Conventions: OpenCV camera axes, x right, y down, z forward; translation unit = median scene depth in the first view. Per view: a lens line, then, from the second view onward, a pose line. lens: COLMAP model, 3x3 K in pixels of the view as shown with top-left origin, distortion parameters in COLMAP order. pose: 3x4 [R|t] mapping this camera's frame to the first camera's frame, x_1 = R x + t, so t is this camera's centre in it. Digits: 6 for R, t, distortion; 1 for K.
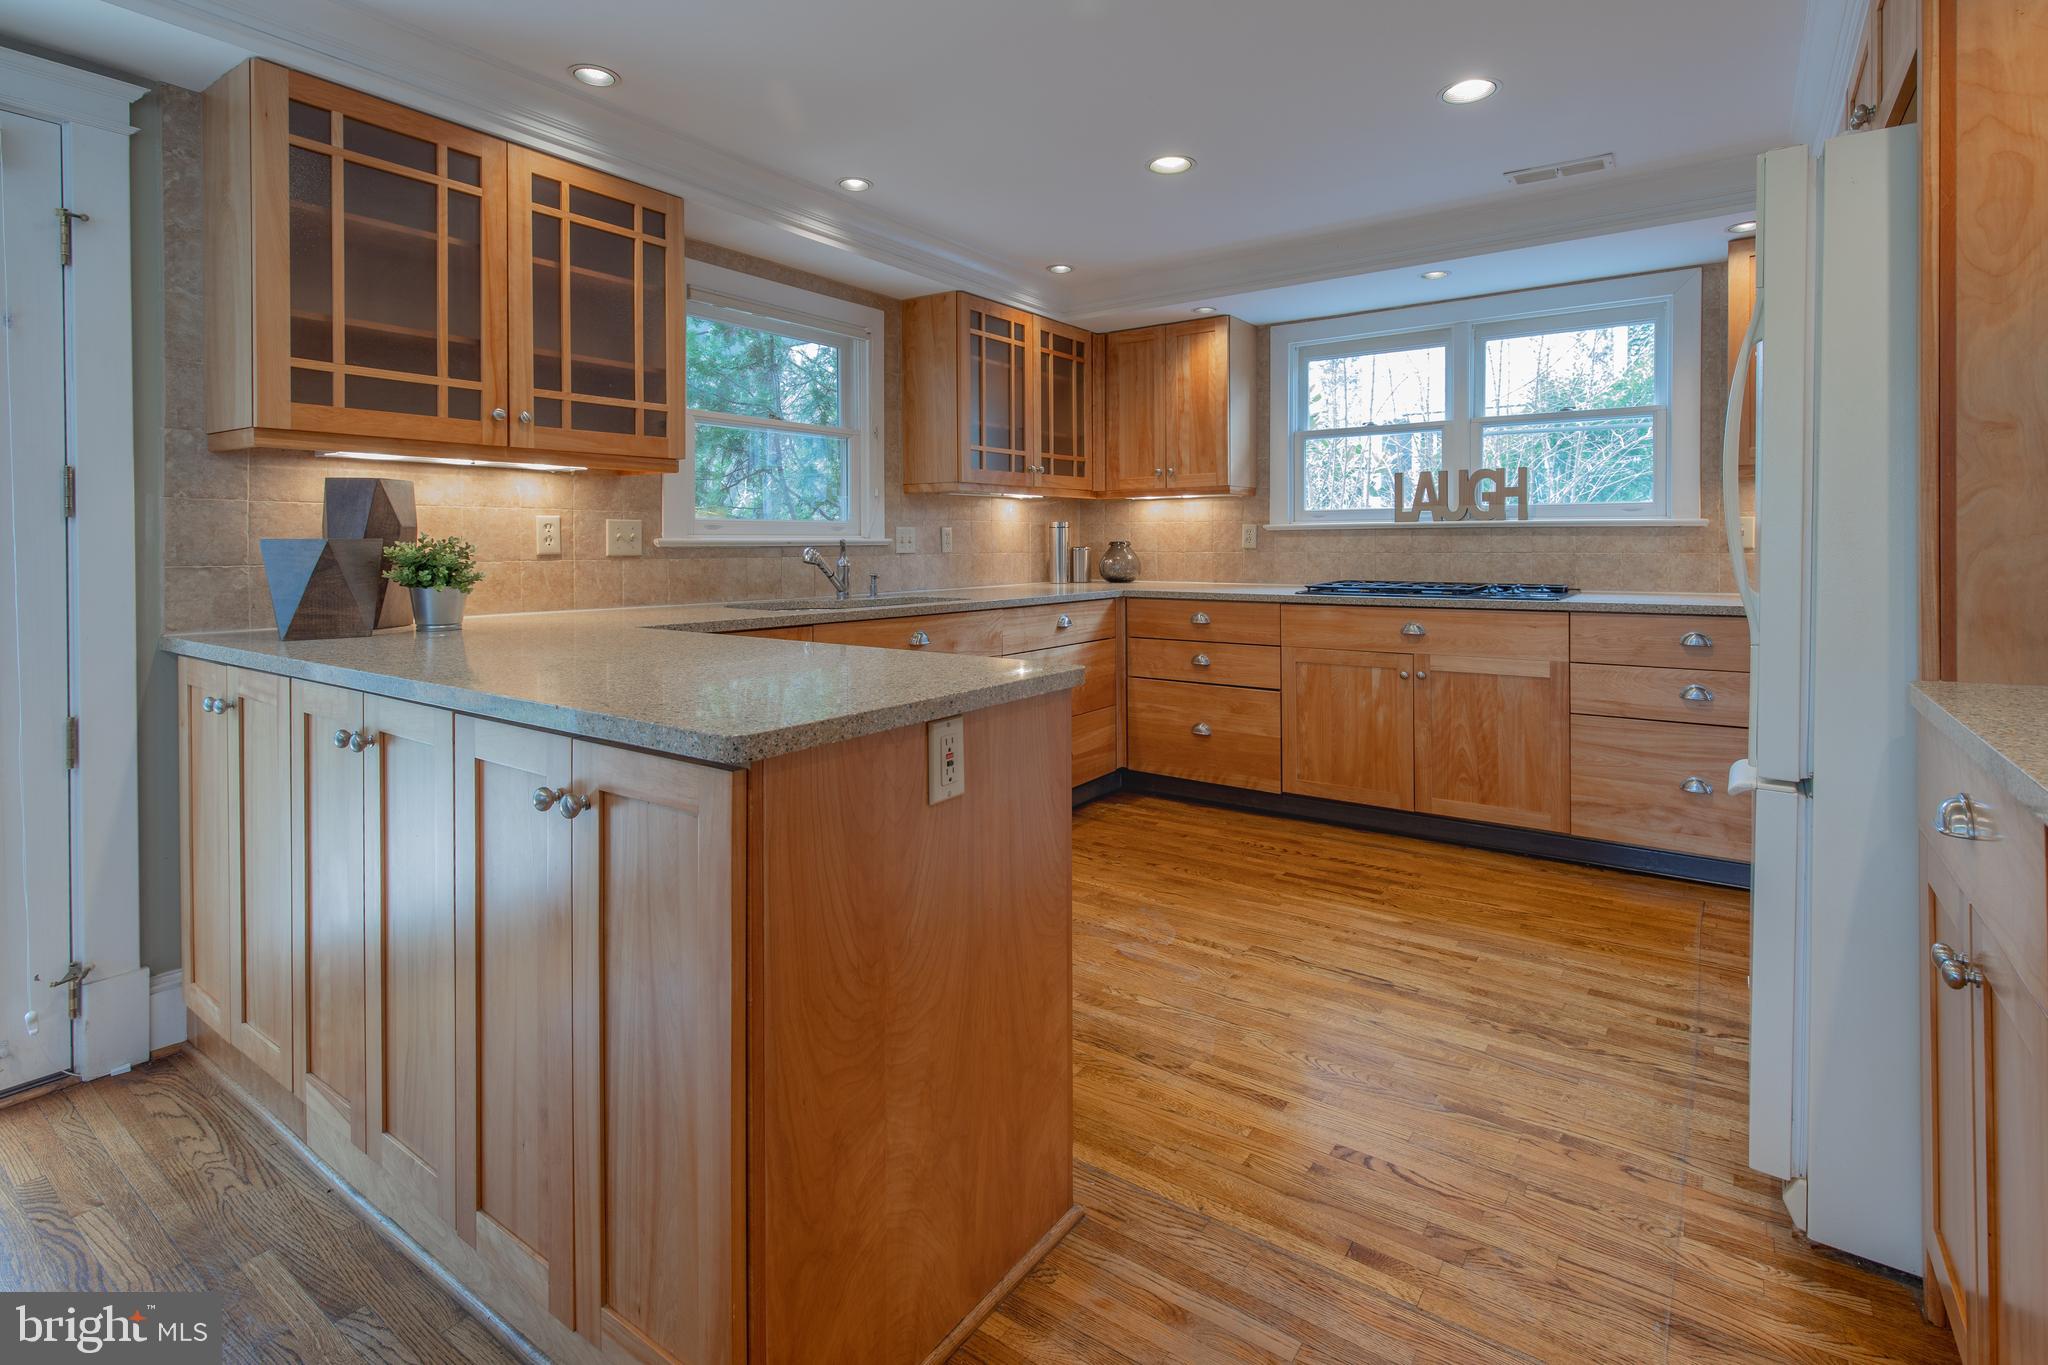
lens RADIAL K [[962.3, 0, 1064.0], [0, 962.3, 546.4], [0, 0, 1]] dist [0.011824, -0.000295]
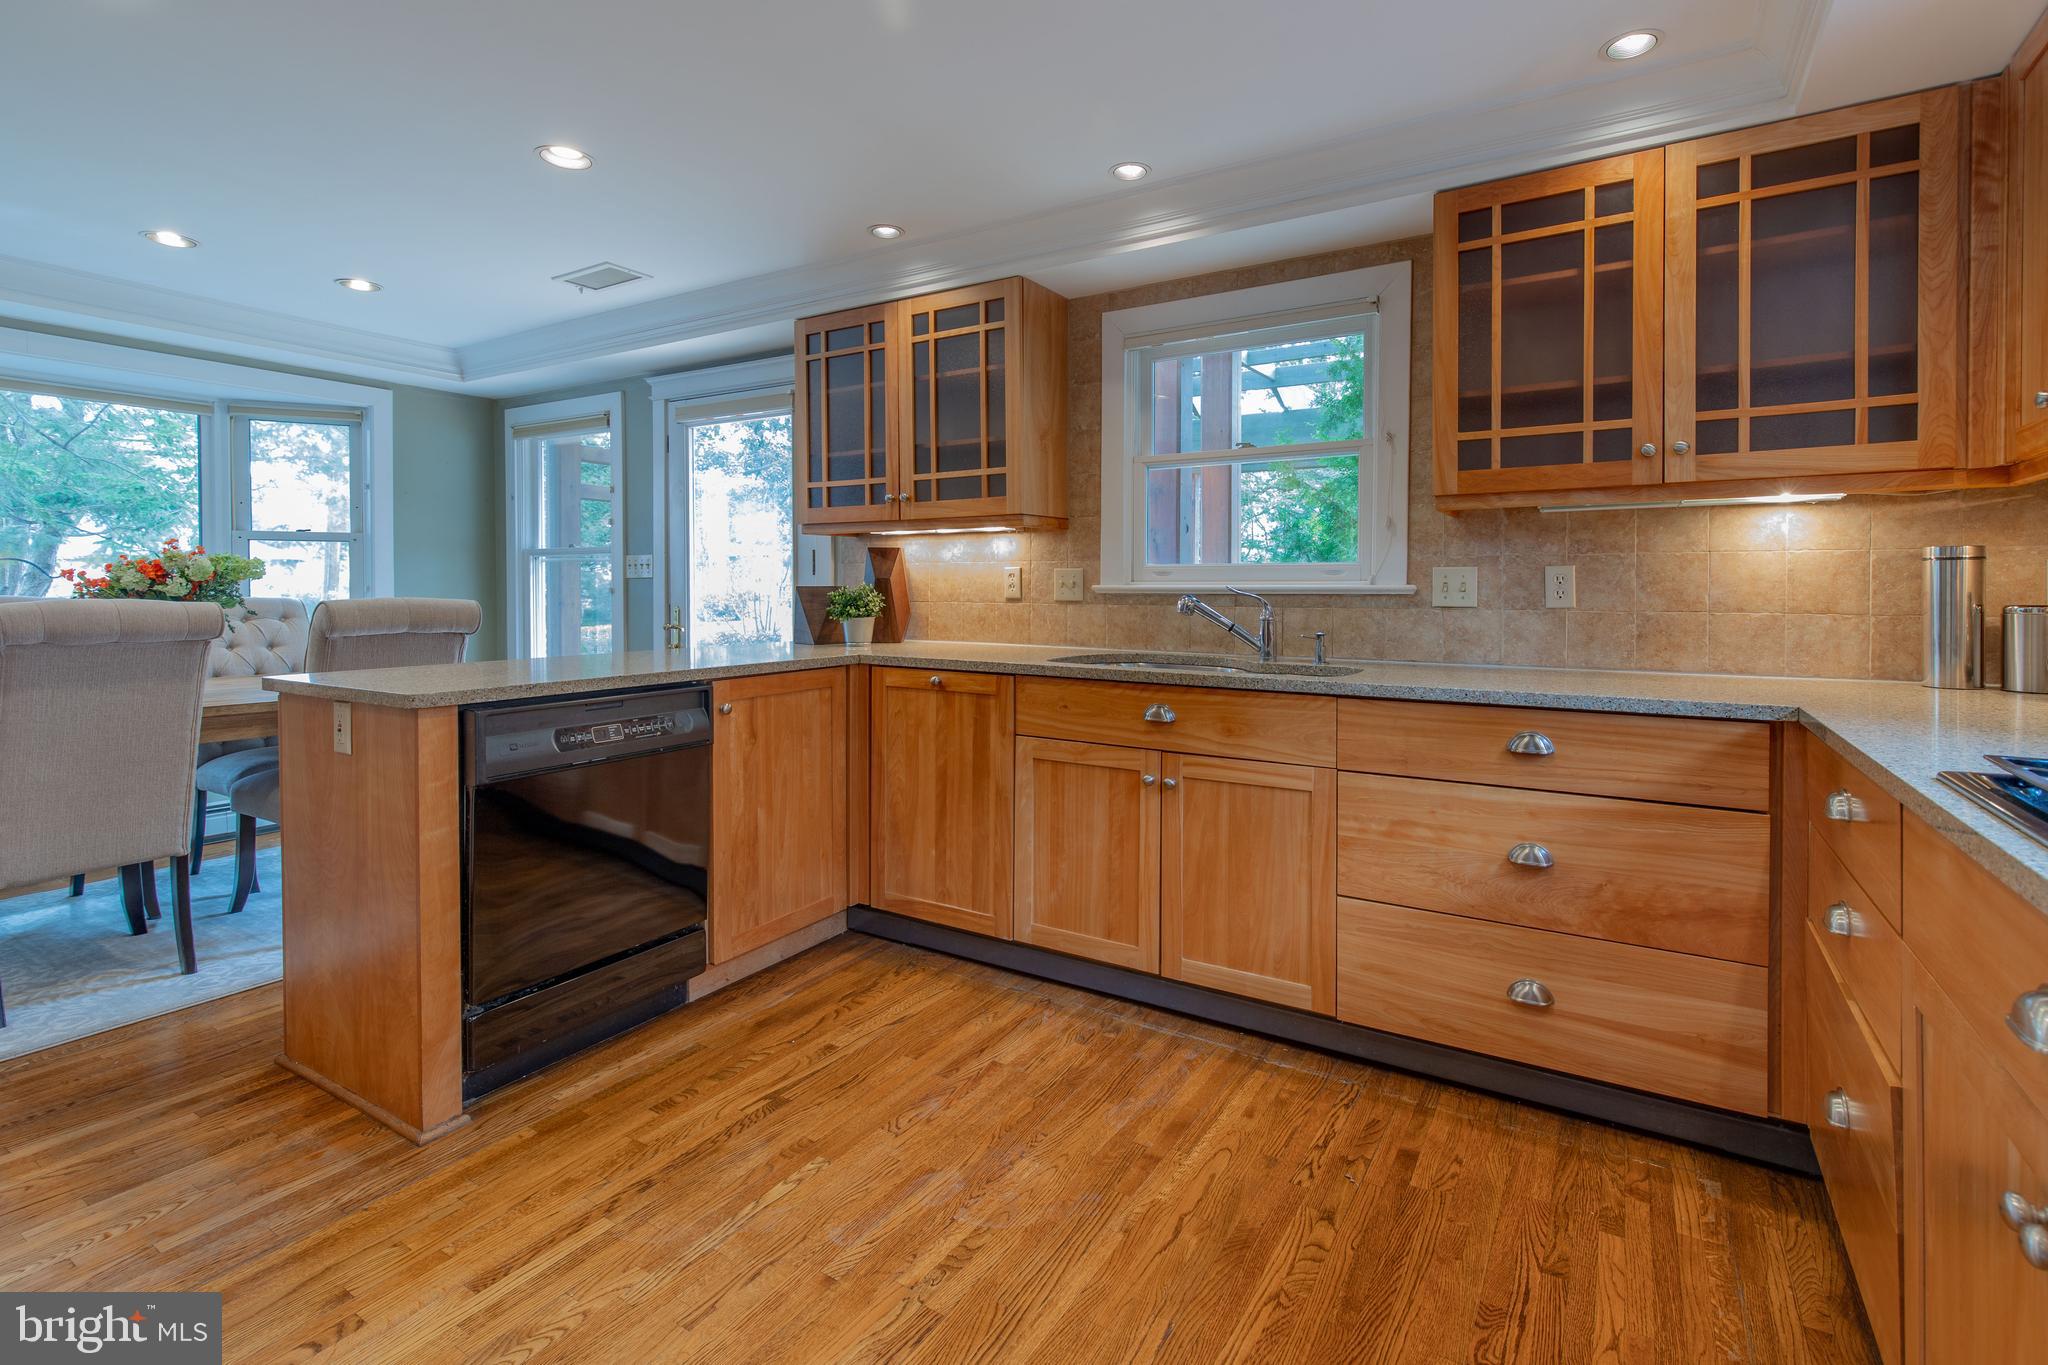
lens RADIAL K [[966.2, 0, 1018.3], [0, 966.2, 596.3], [0, 0, 1]] dist [0.002018, -0.000400]
pose [[0.038497, 0.005544, -0.999243, 0.850545], [-0.011844, 0.999917, 0.005092, -0.000815], [0.999189, 0.011639, 0.038559, 1.157372]]
